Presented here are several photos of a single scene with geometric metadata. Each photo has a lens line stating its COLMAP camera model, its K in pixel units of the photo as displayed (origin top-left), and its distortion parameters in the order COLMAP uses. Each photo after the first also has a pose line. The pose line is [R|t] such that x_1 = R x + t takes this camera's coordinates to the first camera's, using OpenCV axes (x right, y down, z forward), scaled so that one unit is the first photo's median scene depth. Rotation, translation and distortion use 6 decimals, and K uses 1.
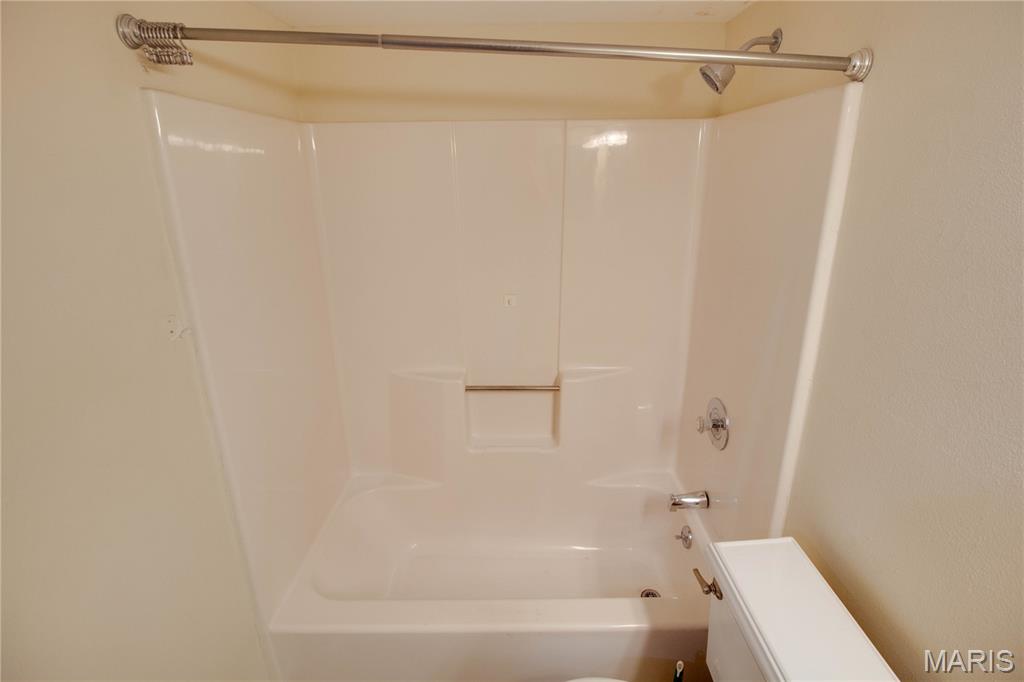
lens RADIAL K [[491.7, 0, 513.4], [0, 491.7, 338.9], [0, 0, 1]] dist [-0.005861, -0.008622]
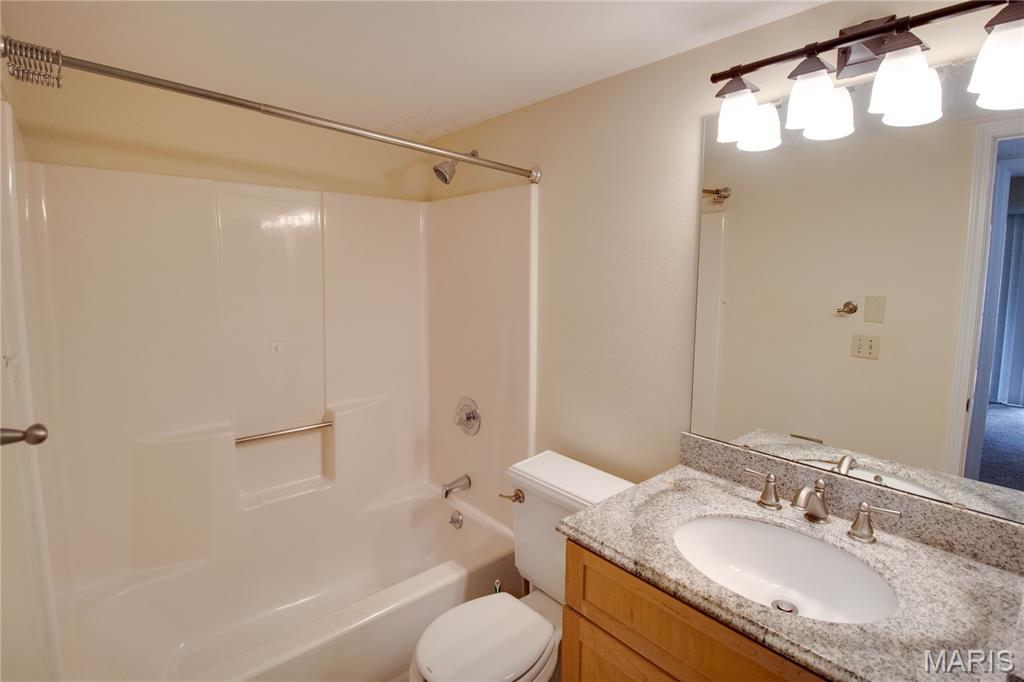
lens RADIAL K [[491.7, 0, 513.4], [0, 491.7, 338.7], [0, 0, 1]] dist [-0.005861, -0.008622]
pose [[0.761839, -0.077225, 0.643146, -0.342574], [0.190758, 0.975587, -0.108819, 0.134195], [-0.619041, 0.205588, 0.757972, -0.142257]]
